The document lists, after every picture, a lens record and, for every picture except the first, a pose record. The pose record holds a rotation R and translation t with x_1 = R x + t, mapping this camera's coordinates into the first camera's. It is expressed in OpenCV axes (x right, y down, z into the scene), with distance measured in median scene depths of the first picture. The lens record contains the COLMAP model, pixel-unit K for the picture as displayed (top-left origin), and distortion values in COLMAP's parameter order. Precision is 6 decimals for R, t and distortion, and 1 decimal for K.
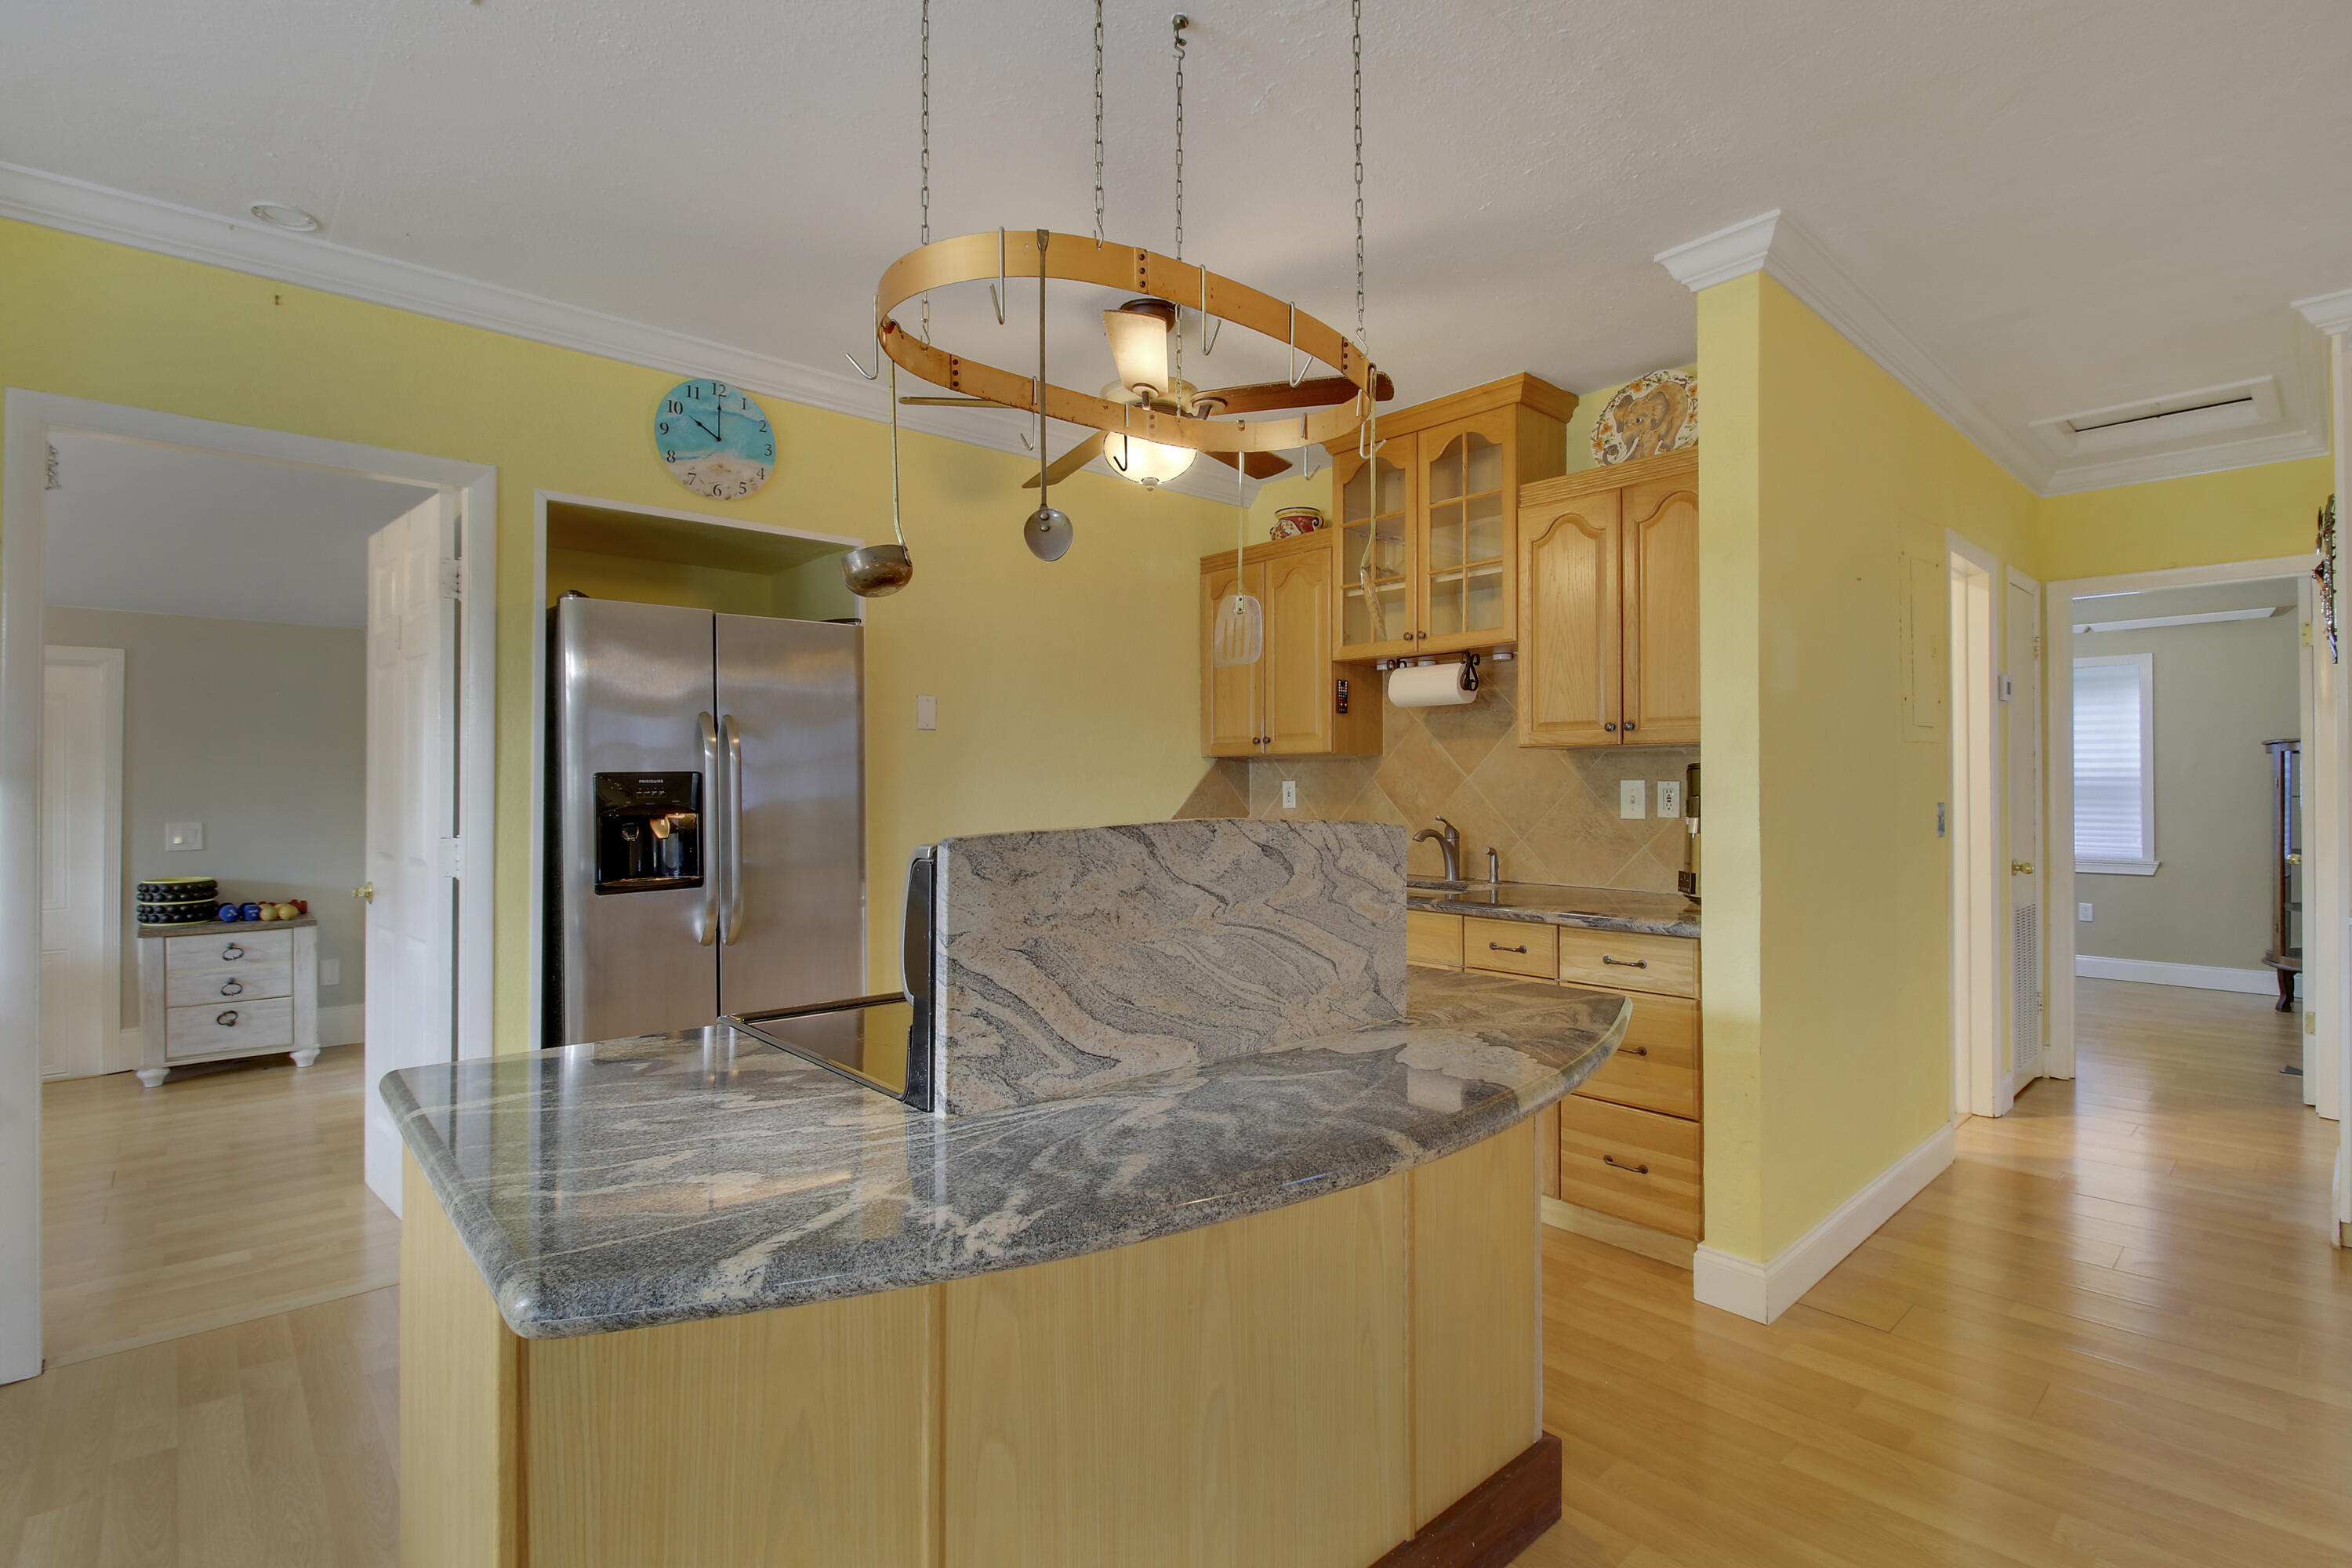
lens RADIAL K [[1090.6, 0, 1192.3], [0, 1090.6, 757.9], [0, 0, 1]] dist [-0.006078, -0.014107]
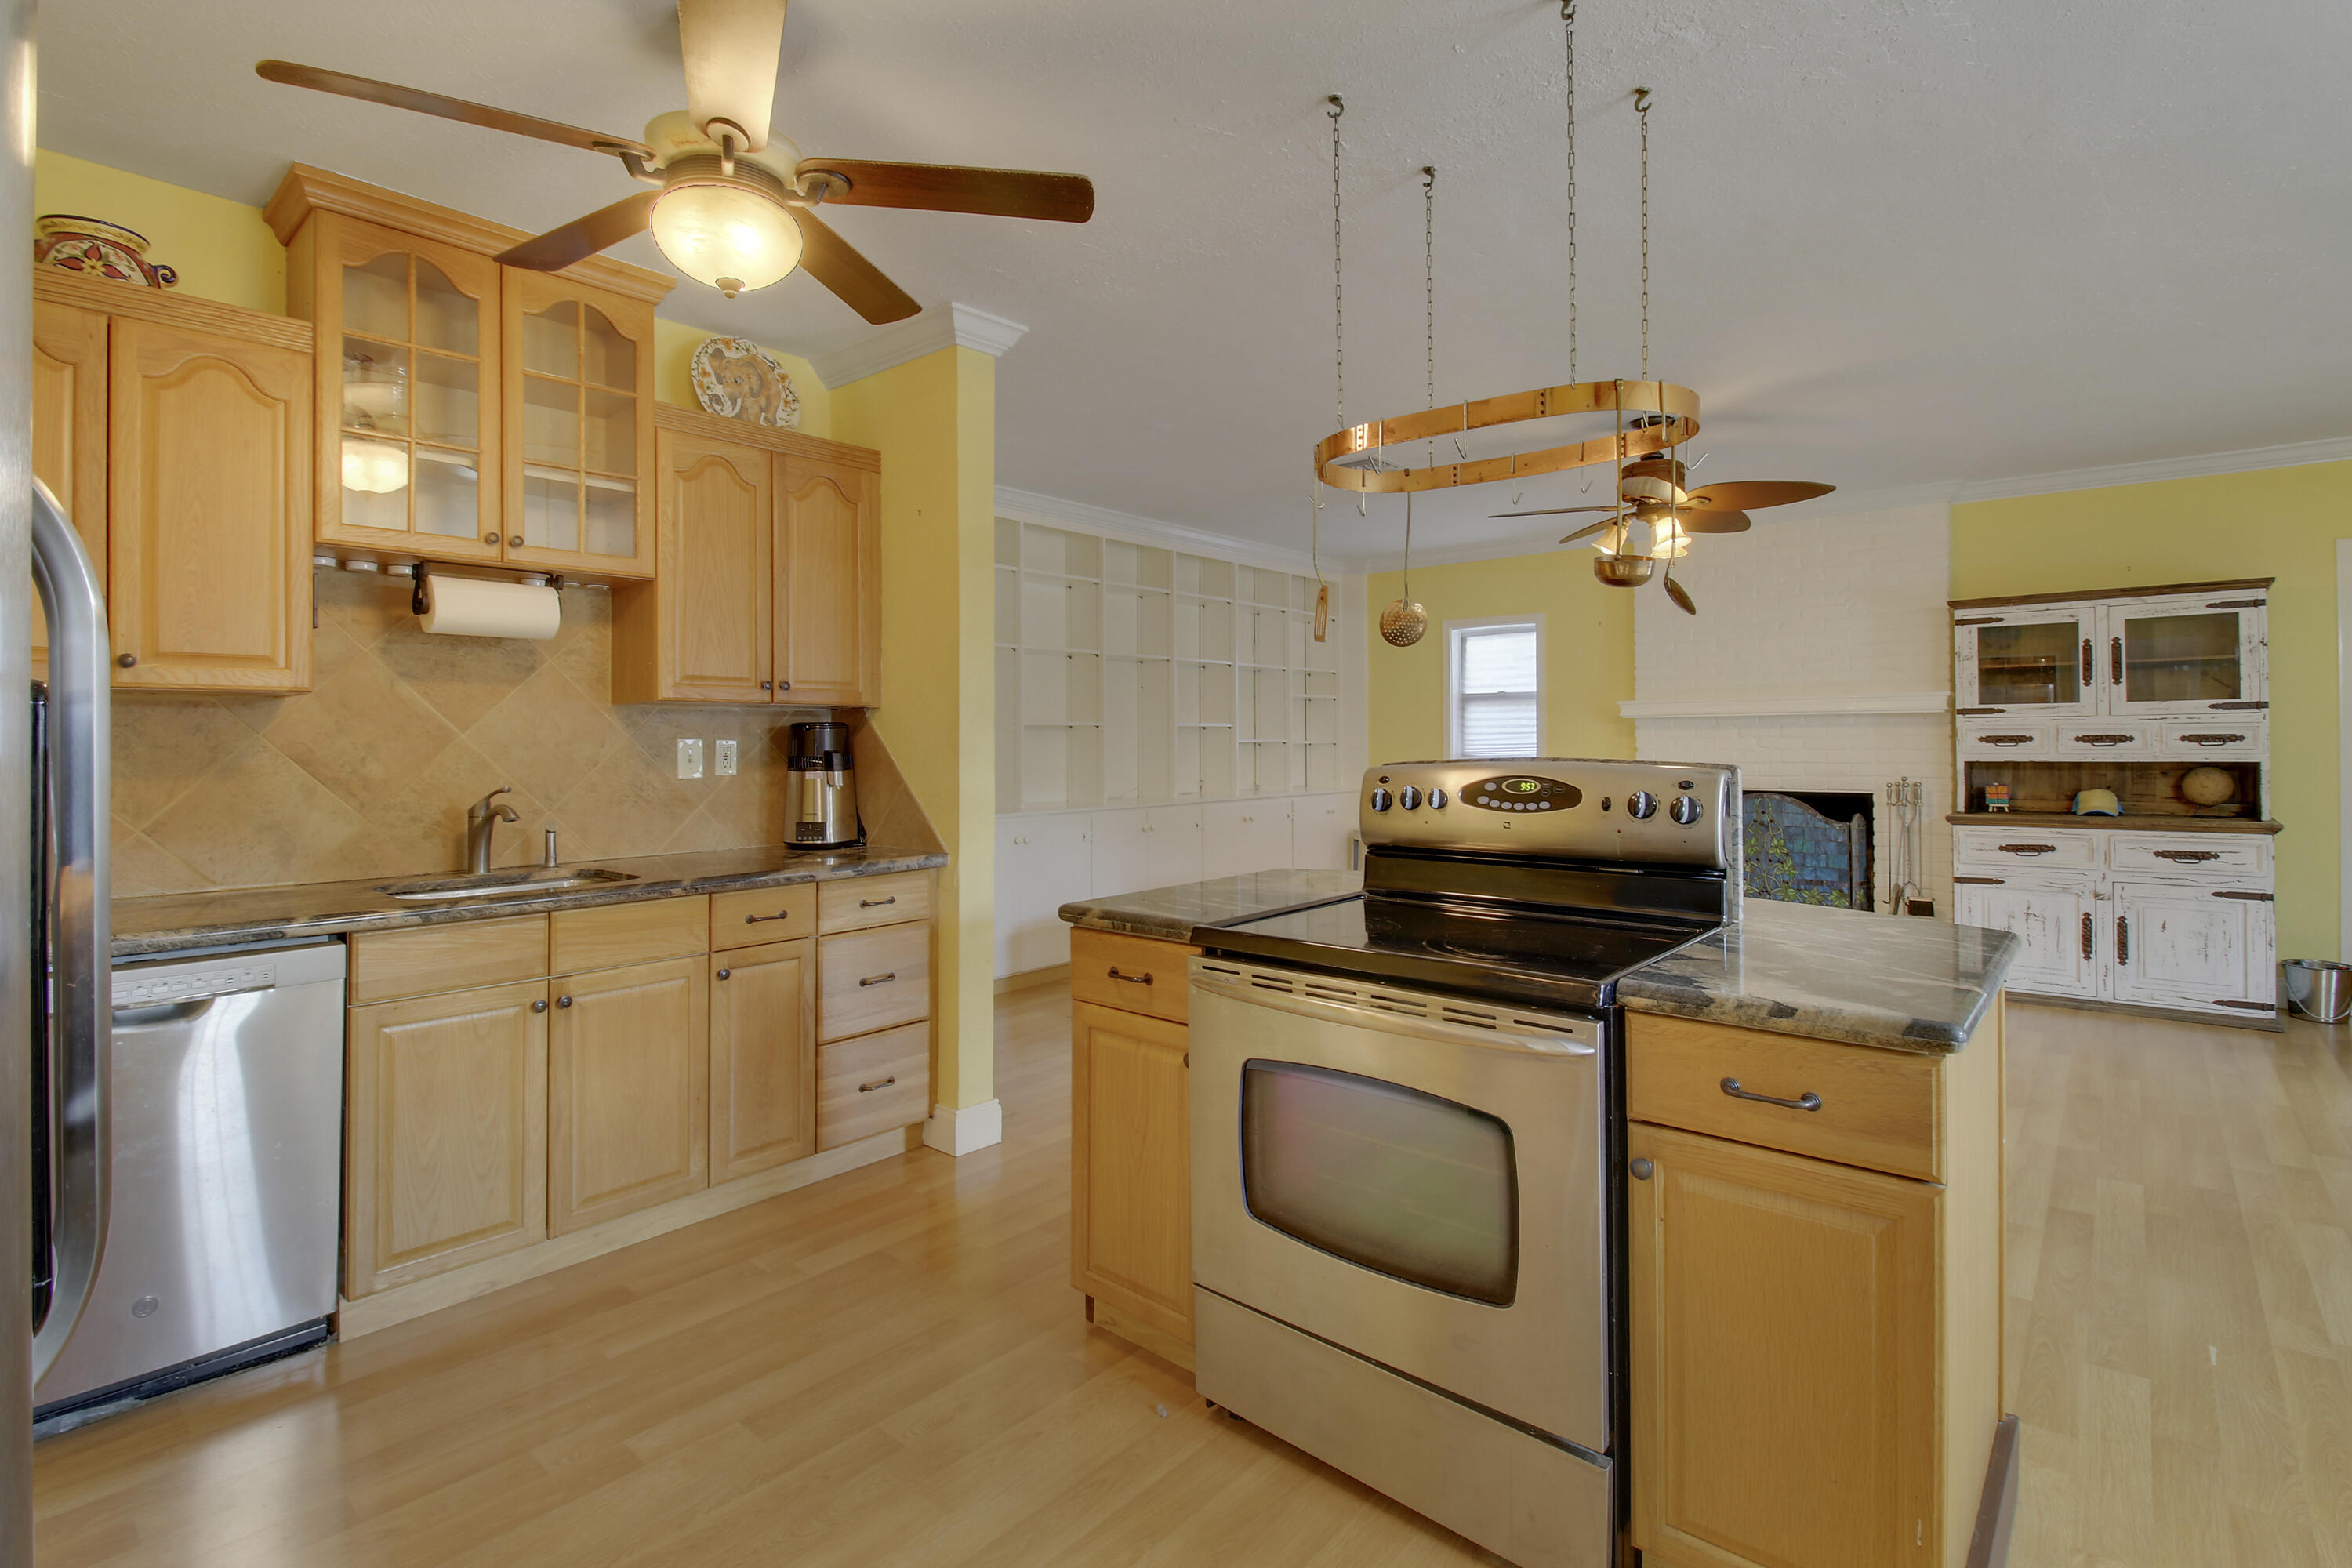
lens RADIAL K [[1103.7, 0, 1175.3], [0, 1103.7, 727.7], [0, 0, 1]] dist [-0.001154, -0.014160]
pose [[-0.117233, 0.014046, 0.993005, -0.681409], [-0.017747, 0.999711, -0.016236, 0.020617], [-0.992946, -0.019526, -0.116950, 0.750818]]
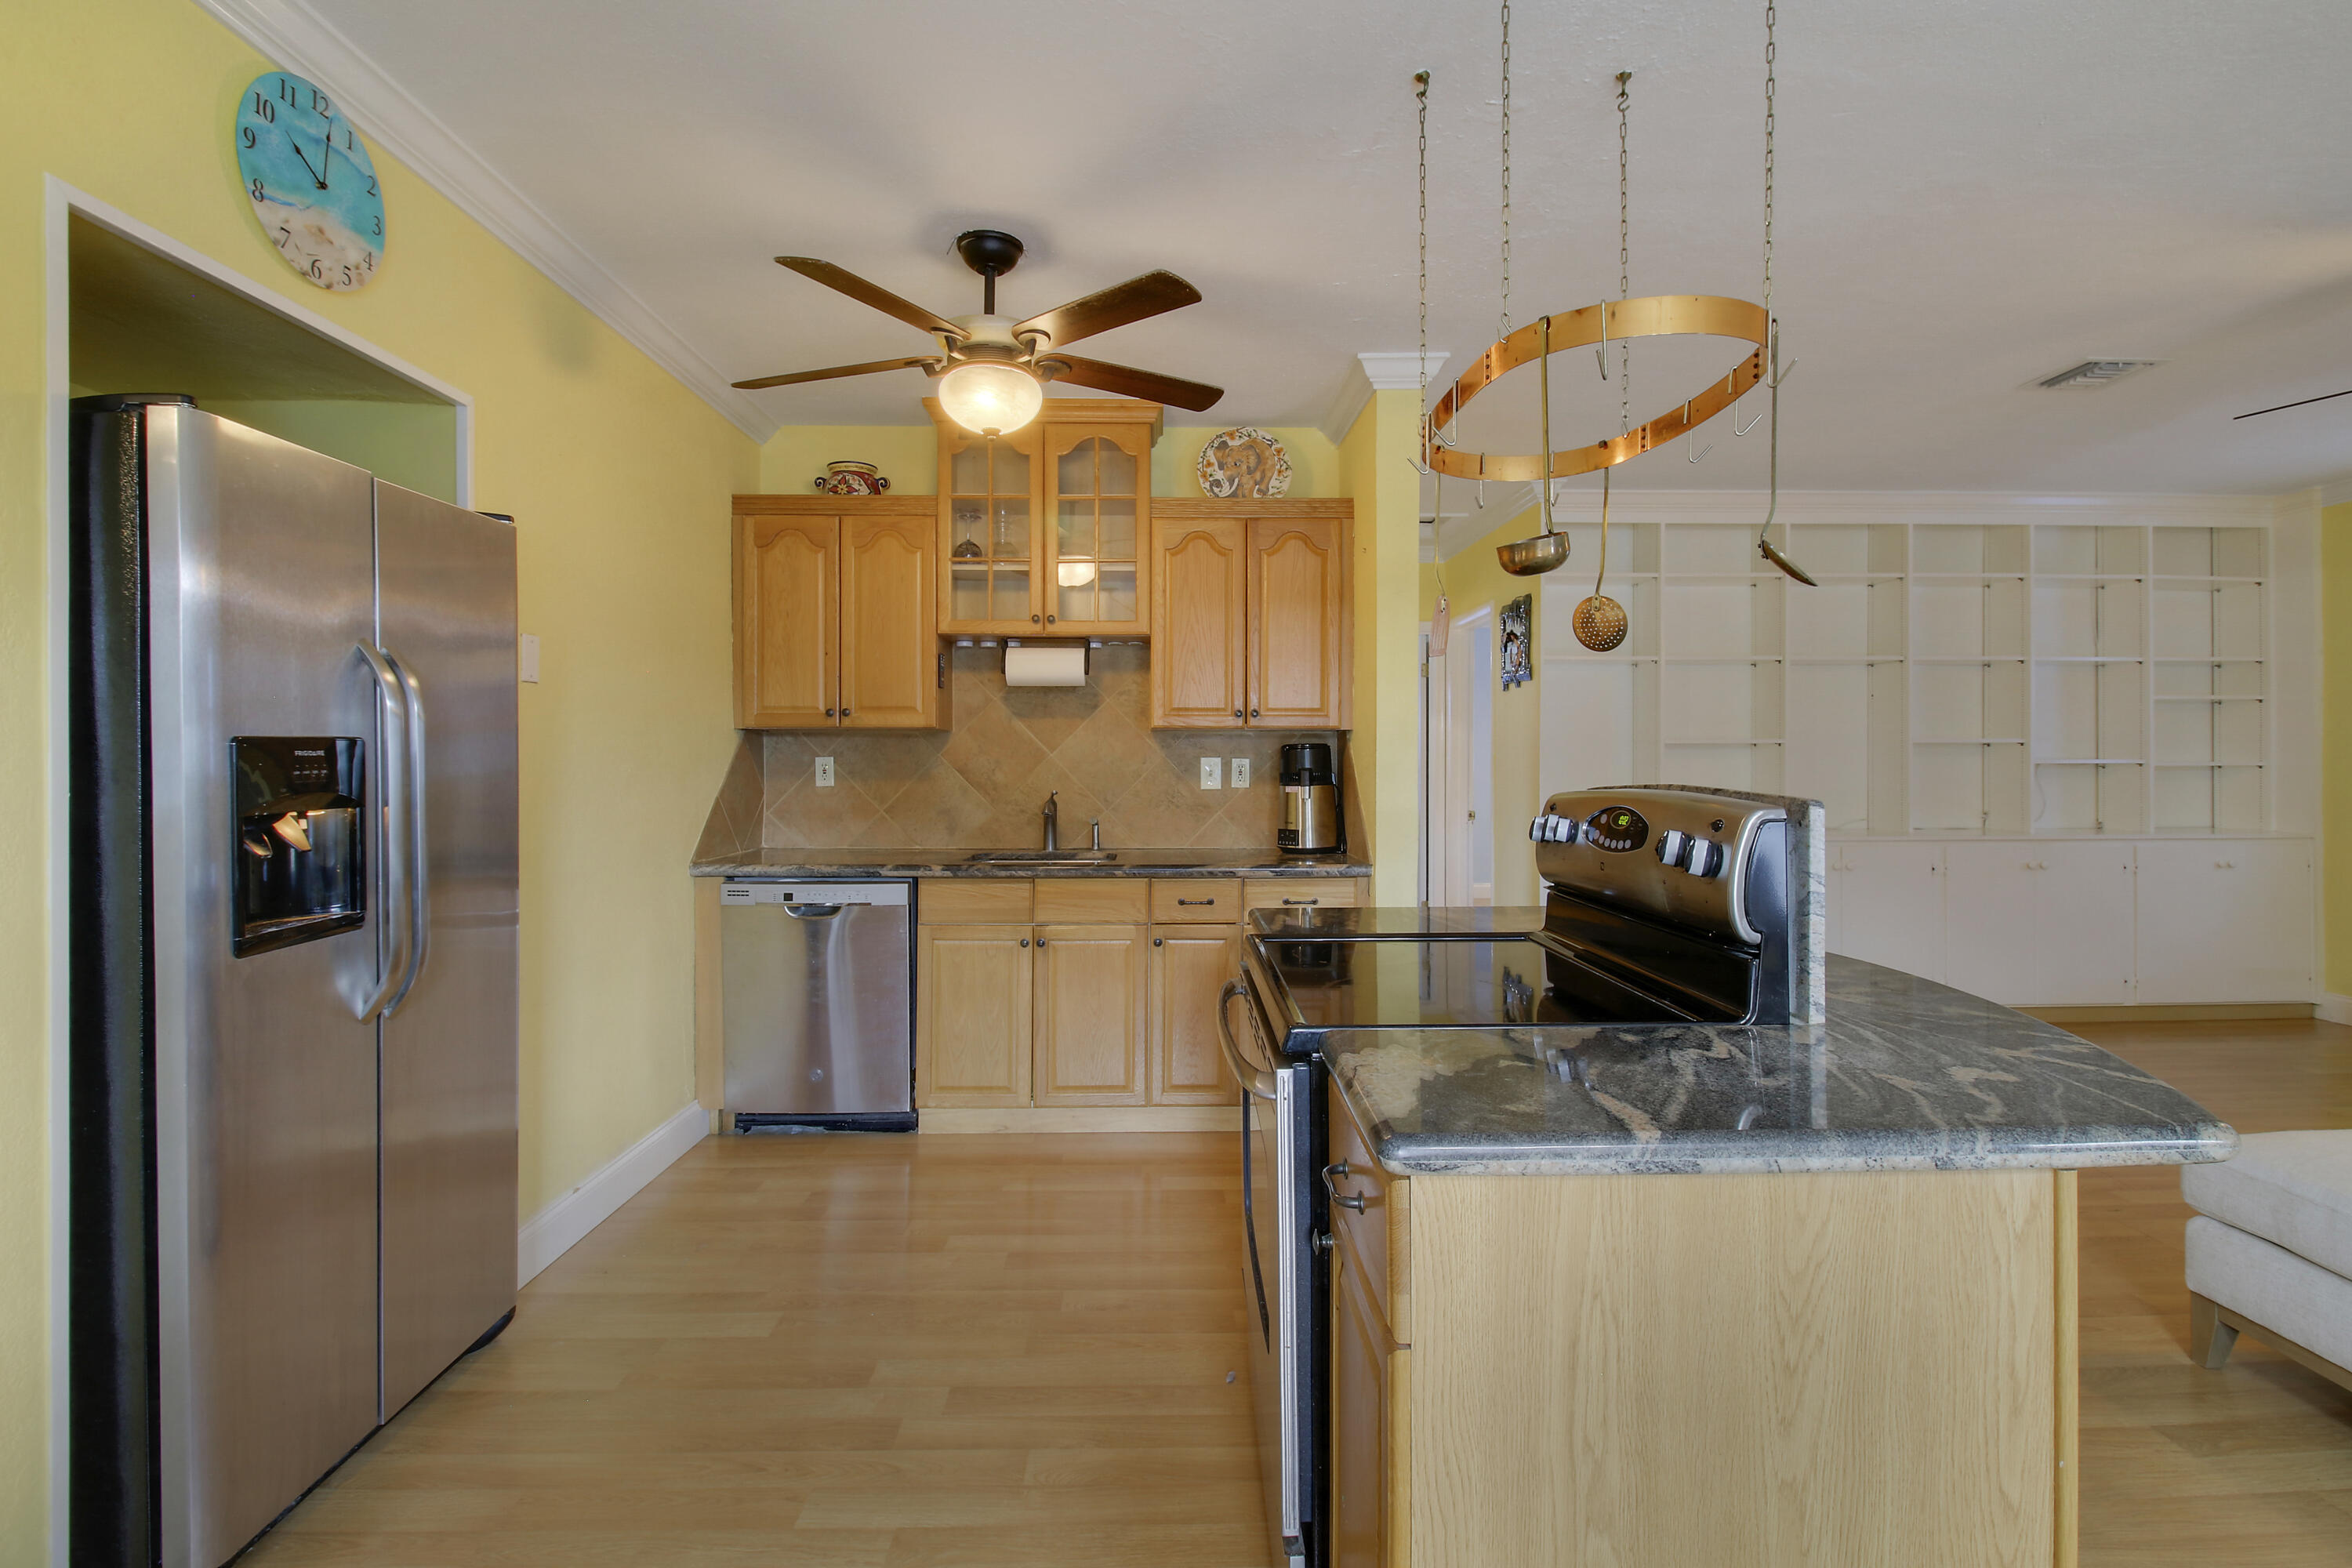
lens RADIAL K [[1079.8, 0, 1172.0], [0, 1079.8, 752.2], [0, 0, 1]] dist [-0.001998, -0.016044]
pose [[0.660598, 0.007577, 0.750702, -0.579537], [-0.018576, 0.999808, 0.006256, 0.008549], [-0.750510, -0.018078, 0.660612, 0.258689]]
